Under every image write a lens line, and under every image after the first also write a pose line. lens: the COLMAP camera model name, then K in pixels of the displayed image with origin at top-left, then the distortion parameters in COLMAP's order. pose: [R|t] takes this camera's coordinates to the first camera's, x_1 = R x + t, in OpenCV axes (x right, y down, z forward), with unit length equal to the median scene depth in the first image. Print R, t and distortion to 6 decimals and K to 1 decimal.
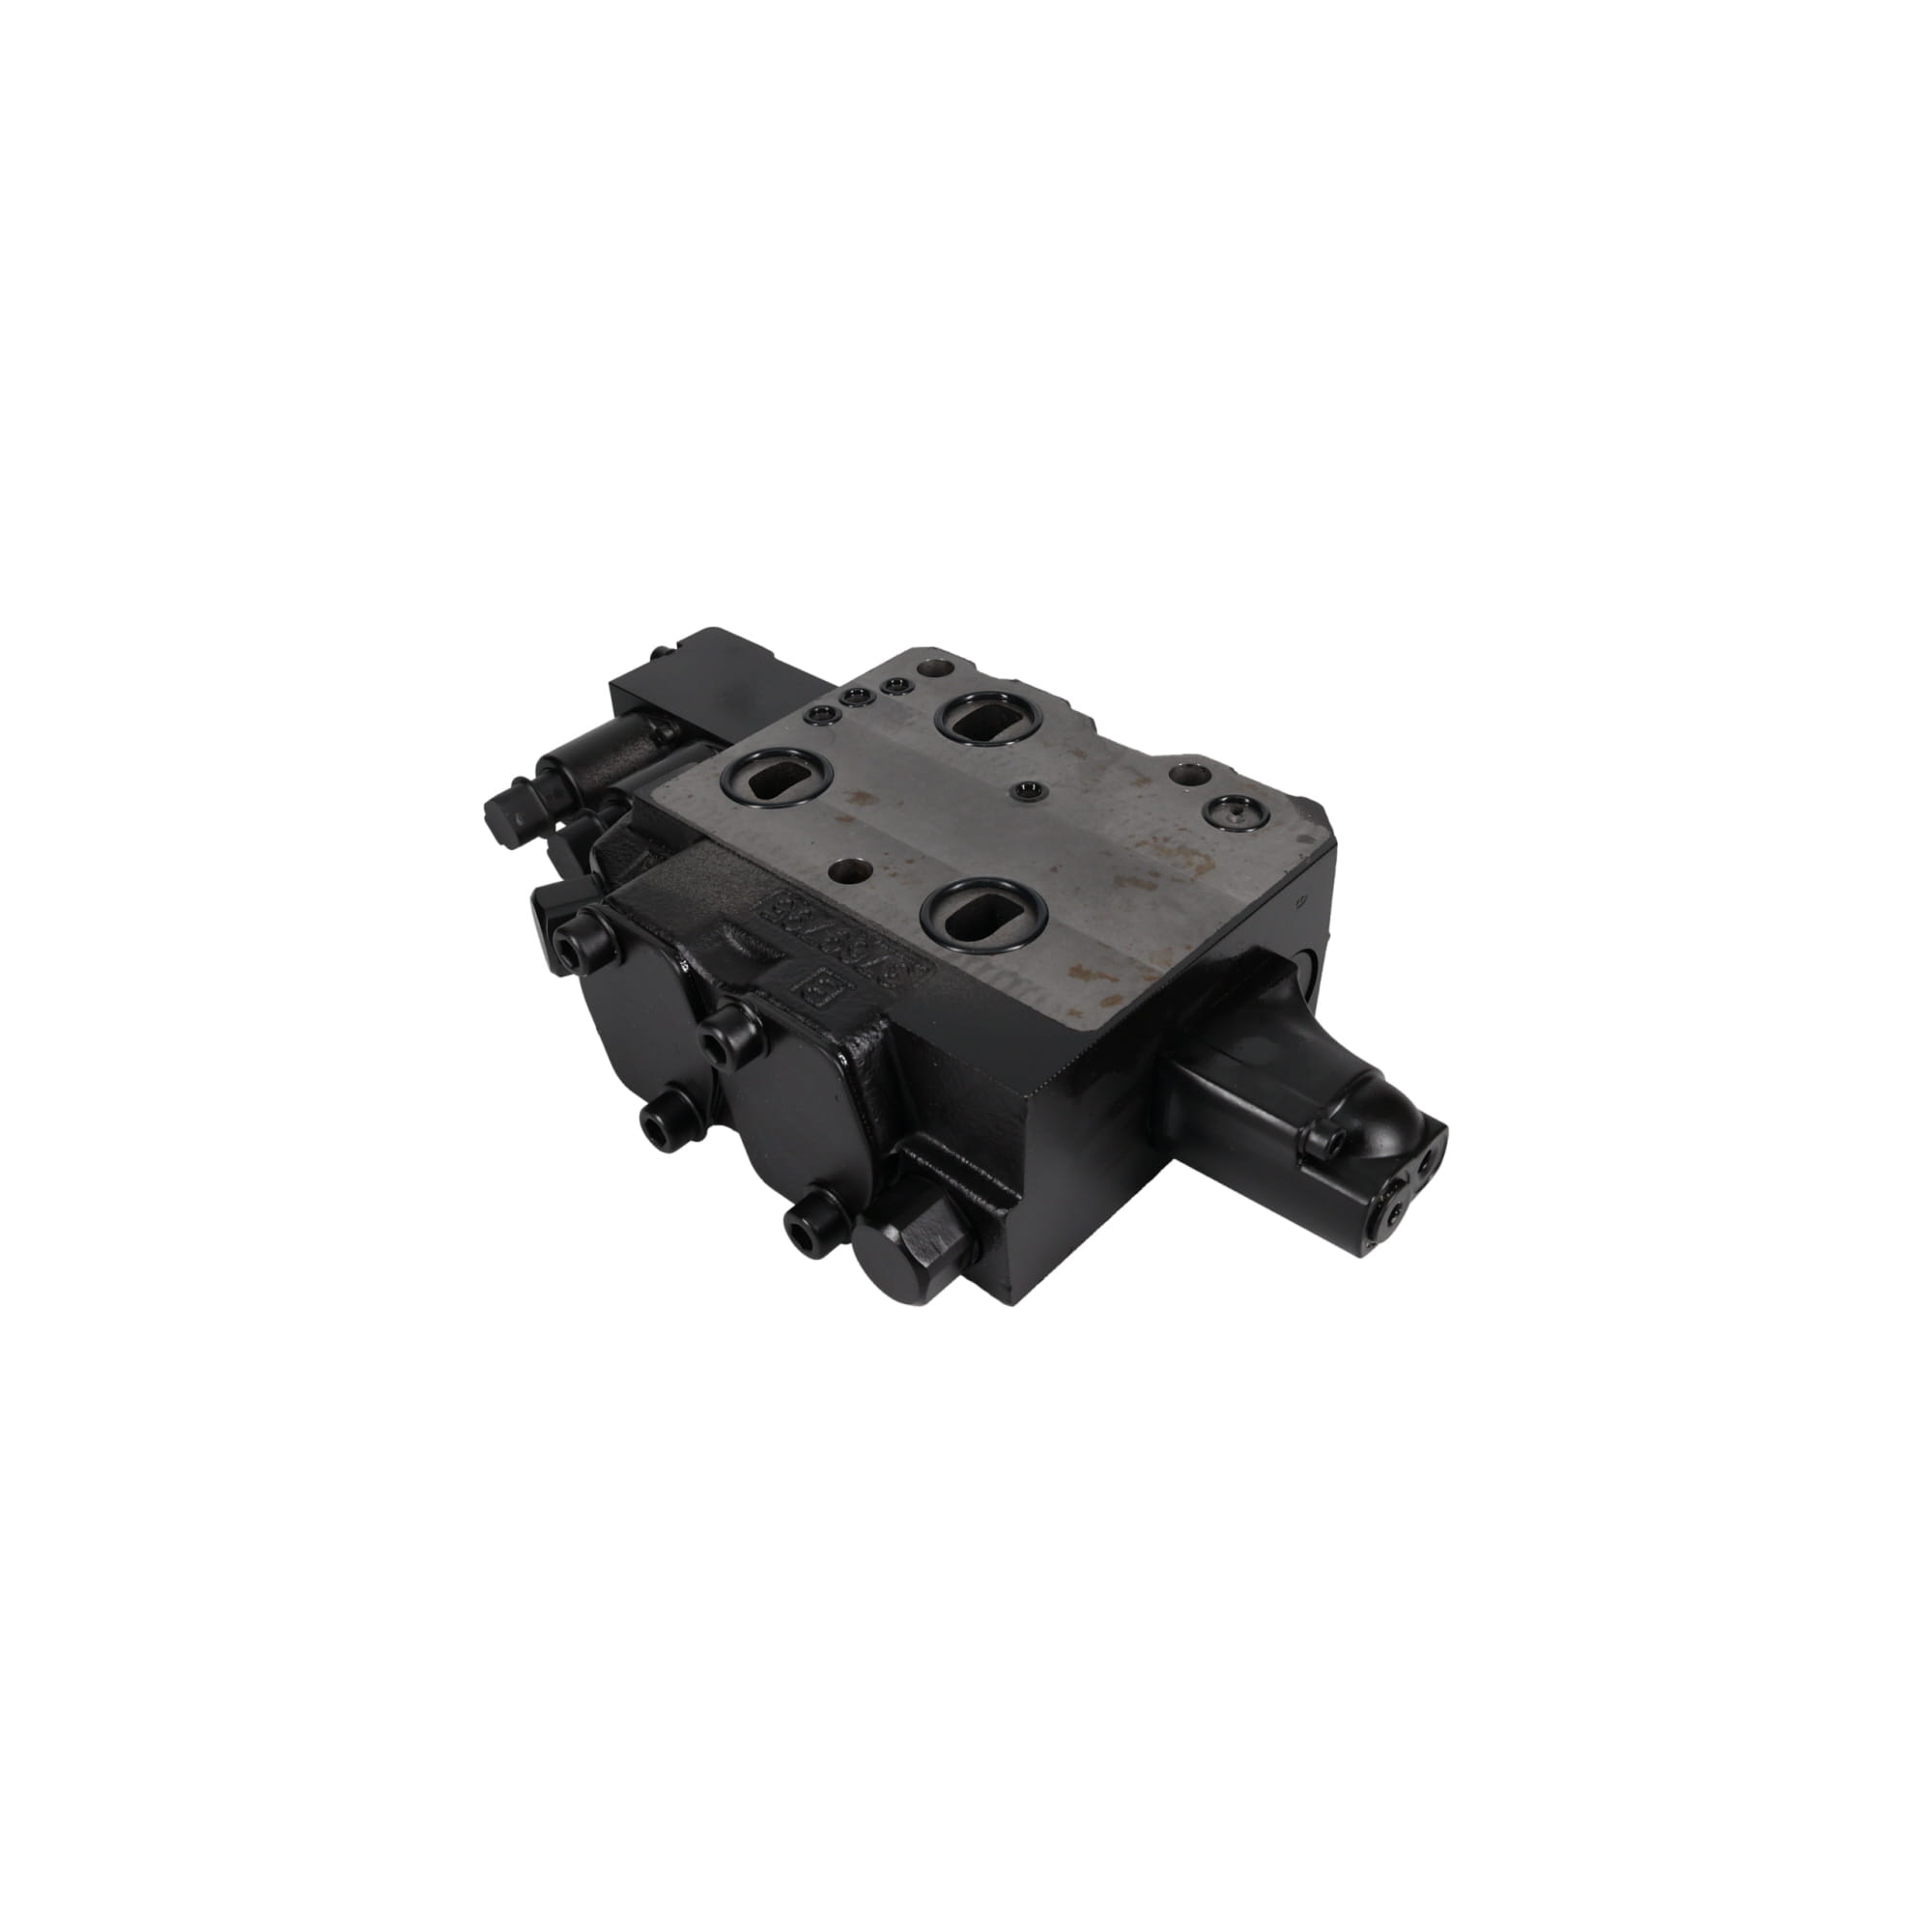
lens RADIAL K [[1622.0, 0, 966.8], [0, 1622.0, 1043.1], [0, 0, 1]] dist [0.001566, 0.000428]
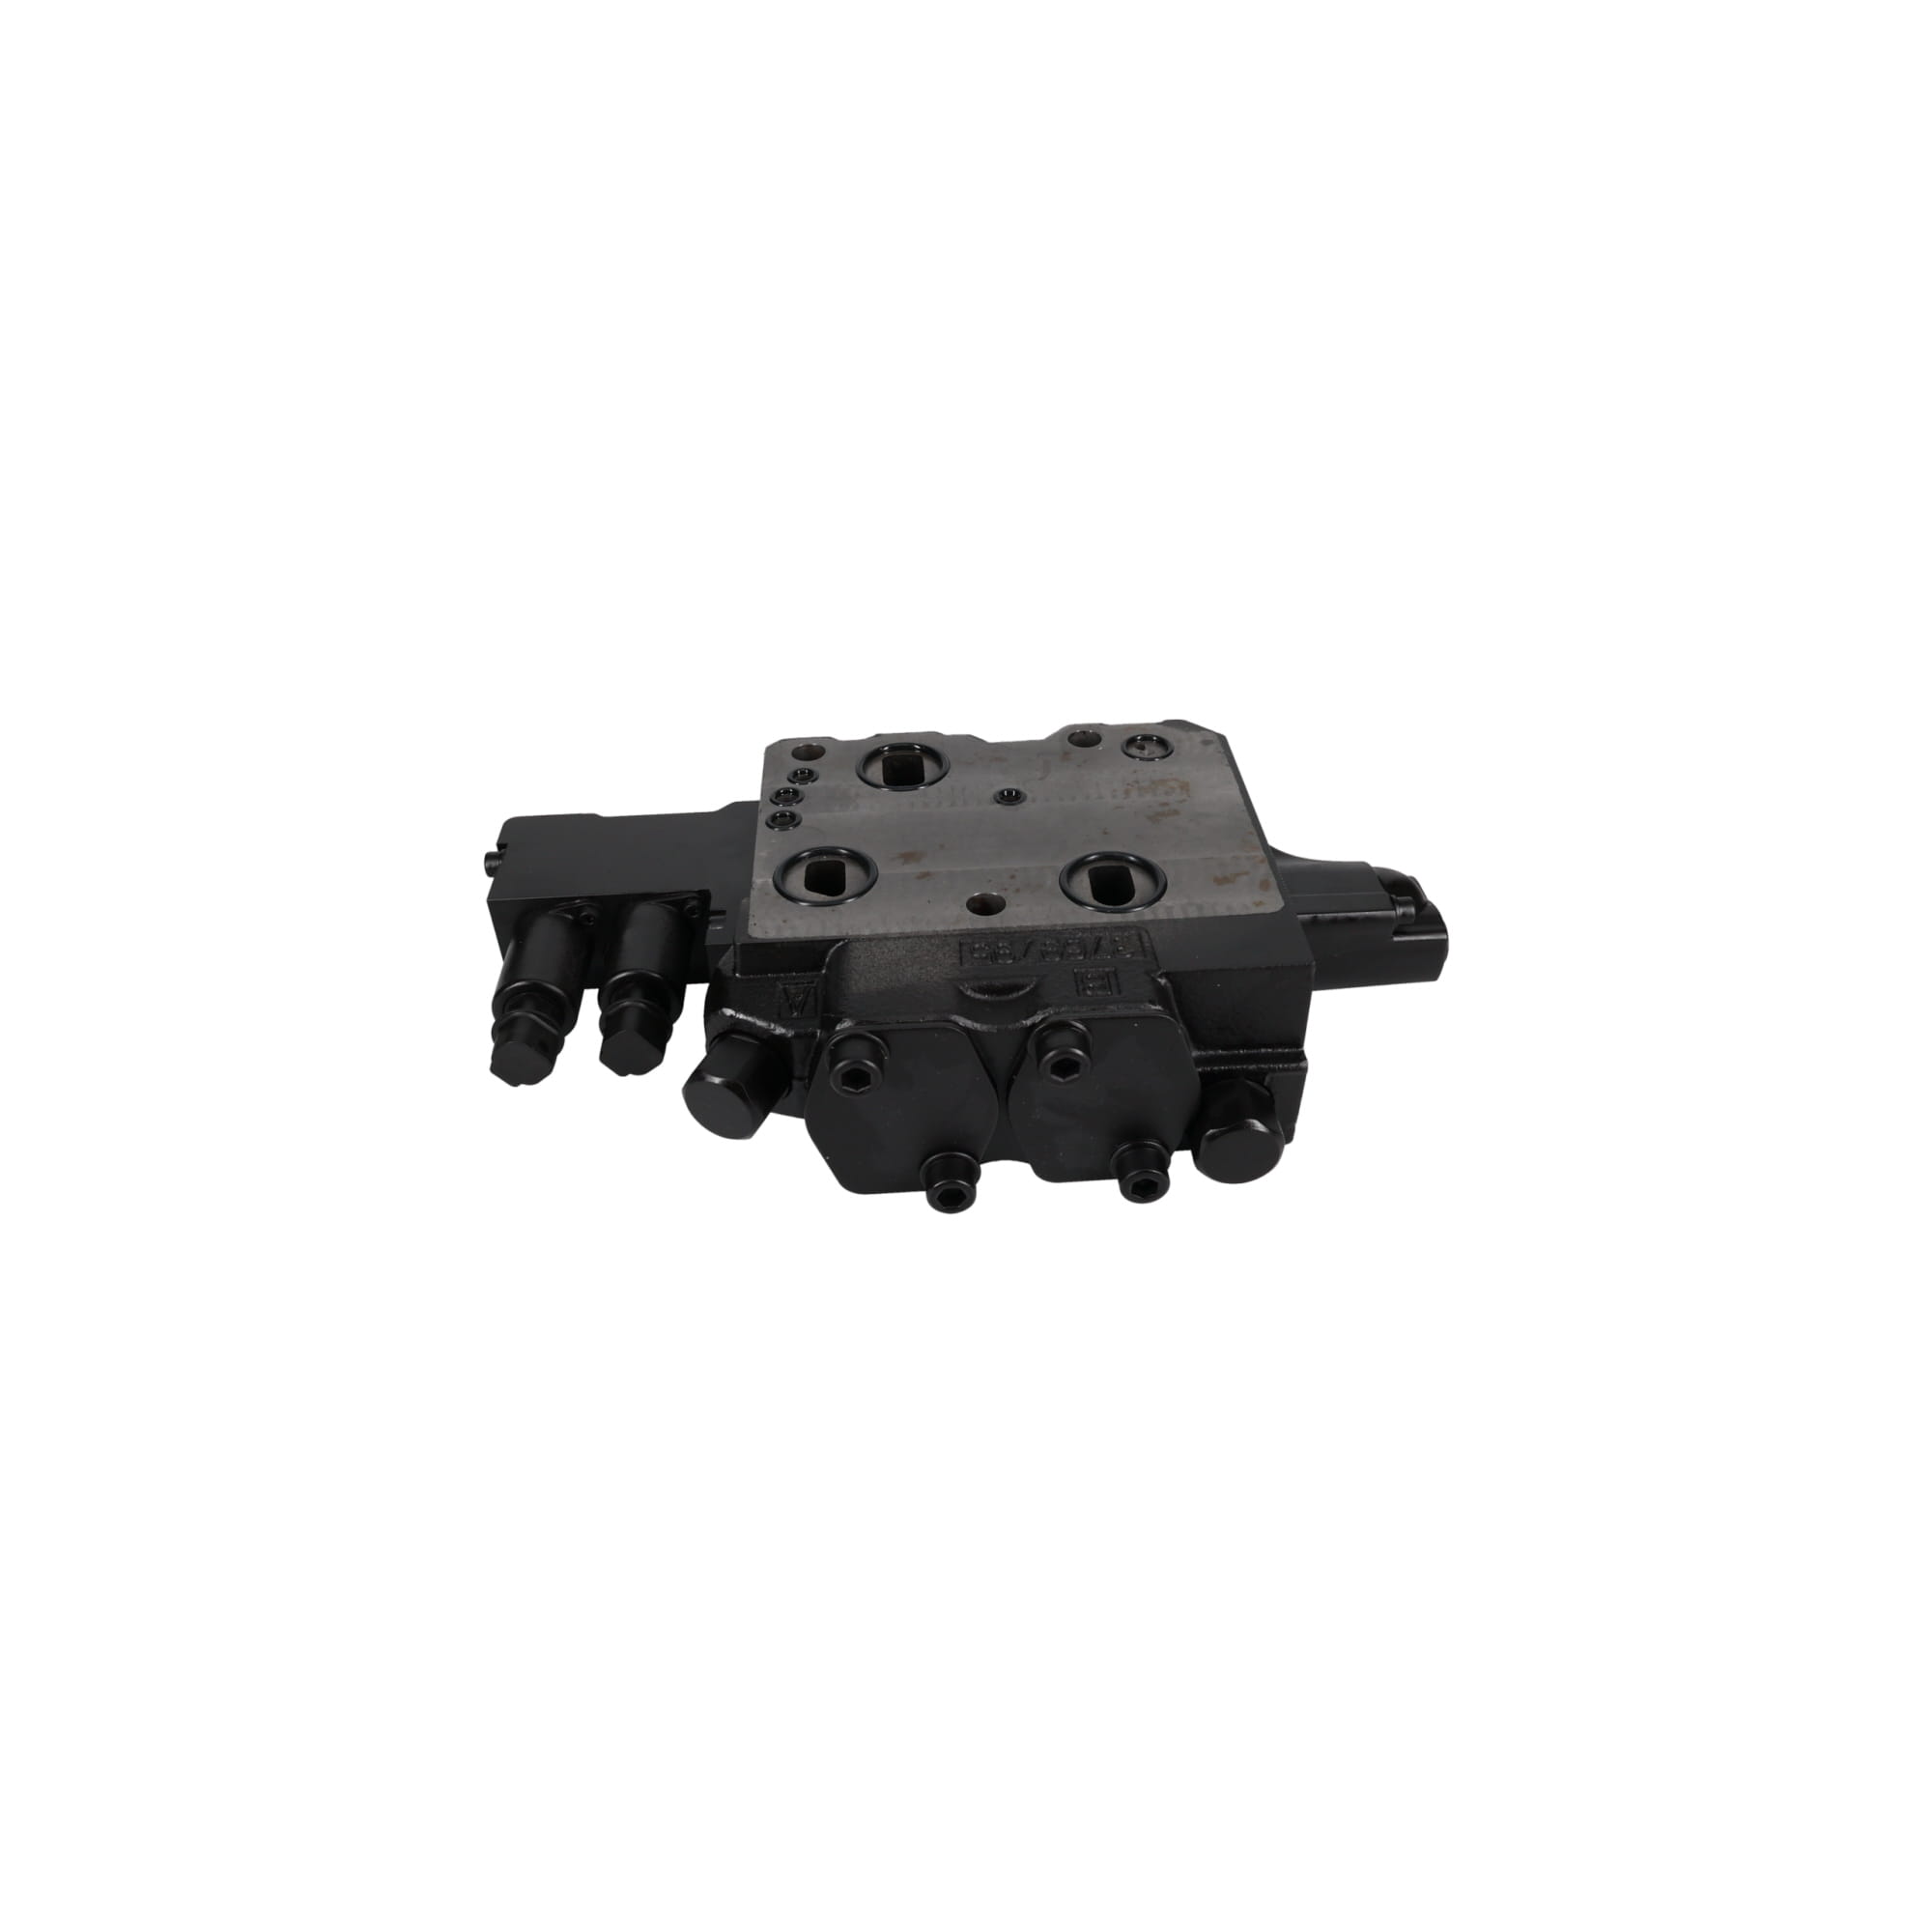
lens RADIAL K [[1426.6, 0, 966.0], [0, 1426.6, 966.0], [0, 0, 1]] dist [-0.000580, -0.000193]
pose [[0.712250, -0.437816, 0.548651, -0.632956], [0.471665, 0.877392, 0.087839, -0.157495], [-0.519839, 0.196216, 0.831424, 0.171808]]
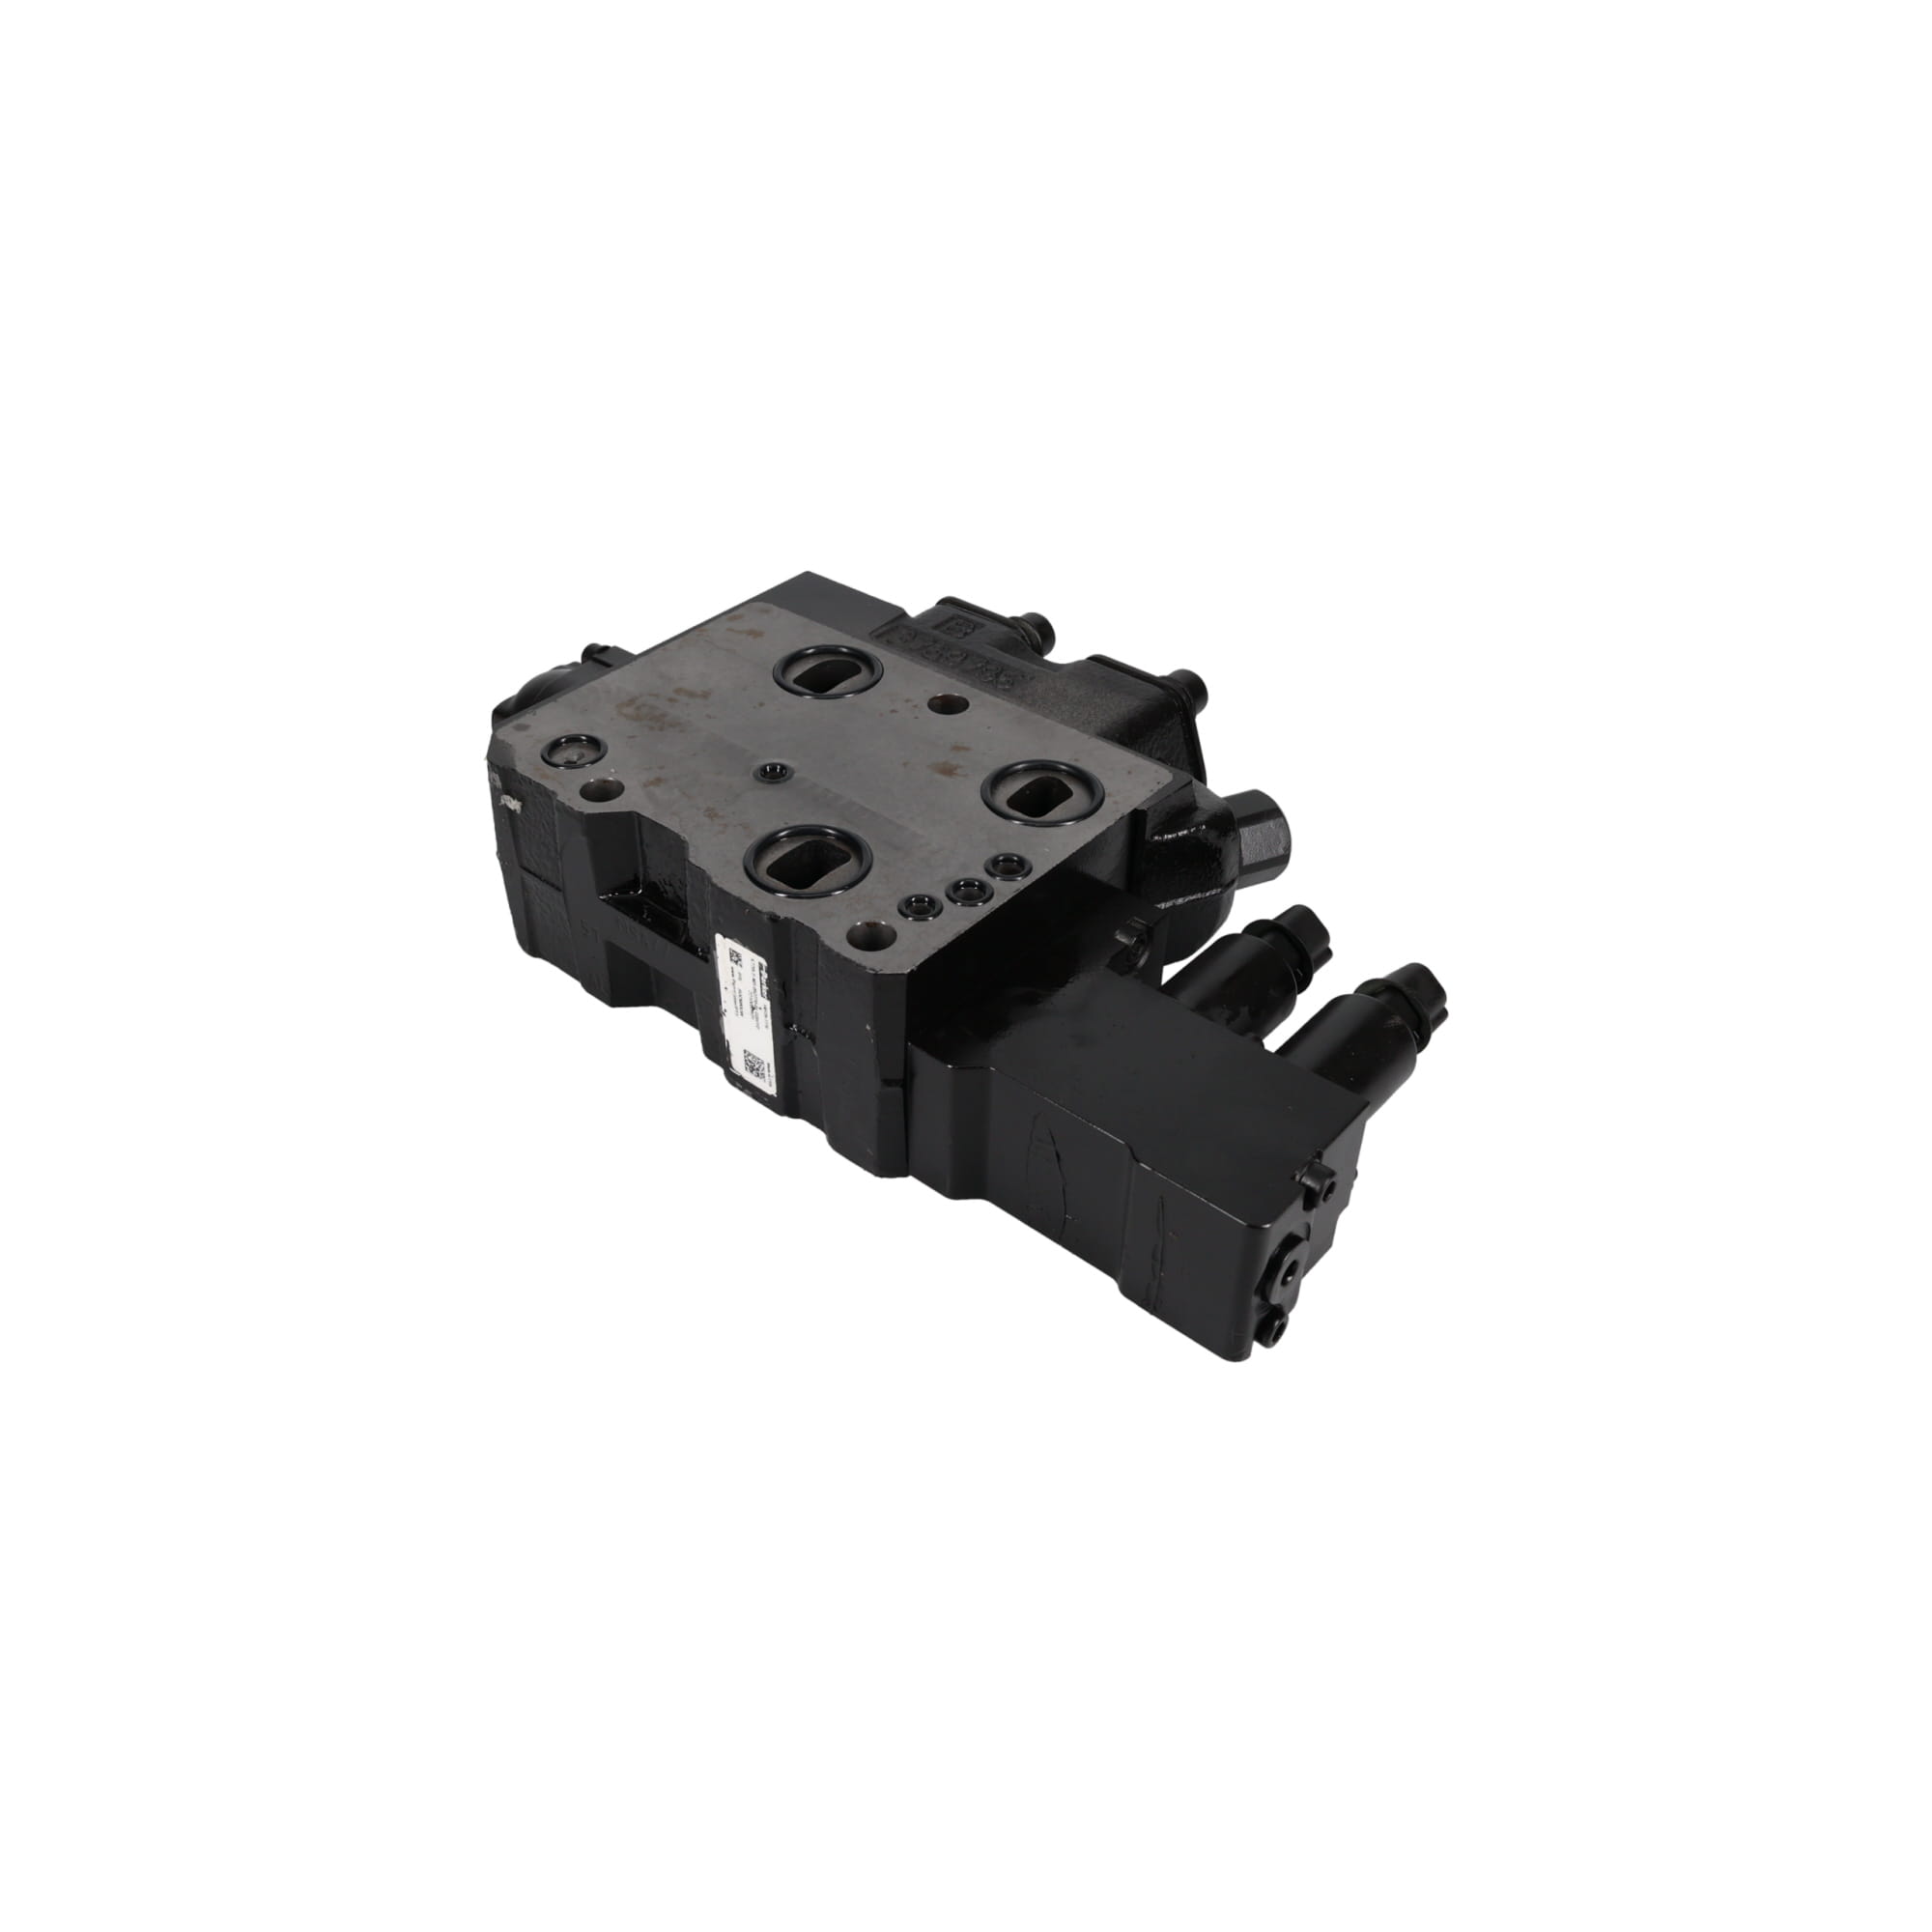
lens RADIAL K [[1762.0, 0, 864.3], [0, 1762.0, 964.4], [0, 0, 1]] dist [-0.004767, -0.000957]
pose [[-0.998840, 0.028256, 0.038980, -0.054719], [0.043411, 0.178541, 0.982974, -1.197393], [0.020816, 0.983527, -0.179560, 1.337409]]
